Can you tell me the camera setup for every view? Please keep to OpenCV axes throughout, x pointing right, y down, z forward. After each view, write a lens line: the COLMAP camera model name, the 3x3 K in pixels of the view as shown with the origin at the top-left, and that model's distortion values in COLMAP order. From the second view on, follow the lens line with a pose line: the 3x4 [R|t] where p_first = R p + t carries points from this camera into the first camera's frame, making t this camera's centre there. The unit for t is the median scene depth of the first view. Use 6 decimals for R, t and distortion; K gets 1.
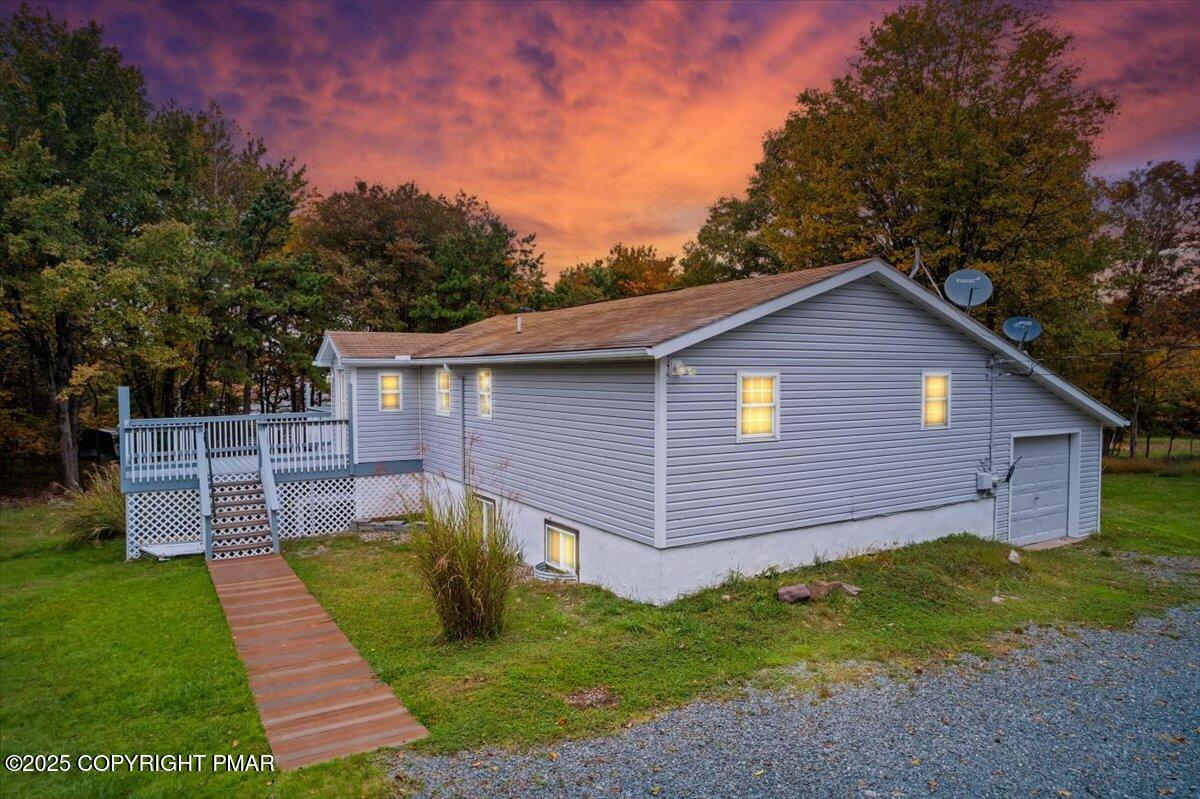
lens RADIAL K [[767.4, 0, 600.2], [0, 767.4, 408.2], [0, 0, 1]] dist [-0.032711, 0.020055]
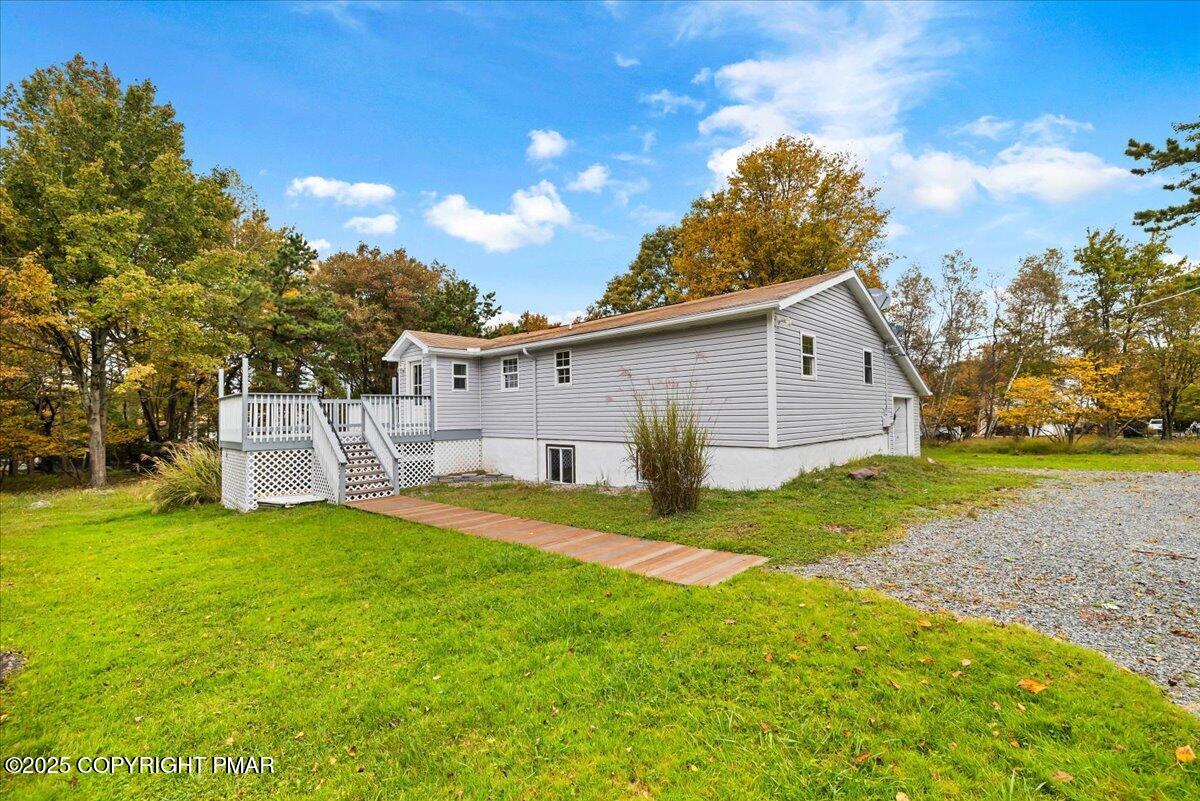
lens RADIAL K [[506.4, 0, 605.4], [0, 506.4, 405.0], [0, 0, 1]] dist [0.001883, -0.000883]
pose [[0.963508, -0.006030, 0.267613, -0.275096], [0.024175, 0.997621, -0.064561, 0.092292], [-0.266587, 0.068675, 0.961361, 0.110175]]
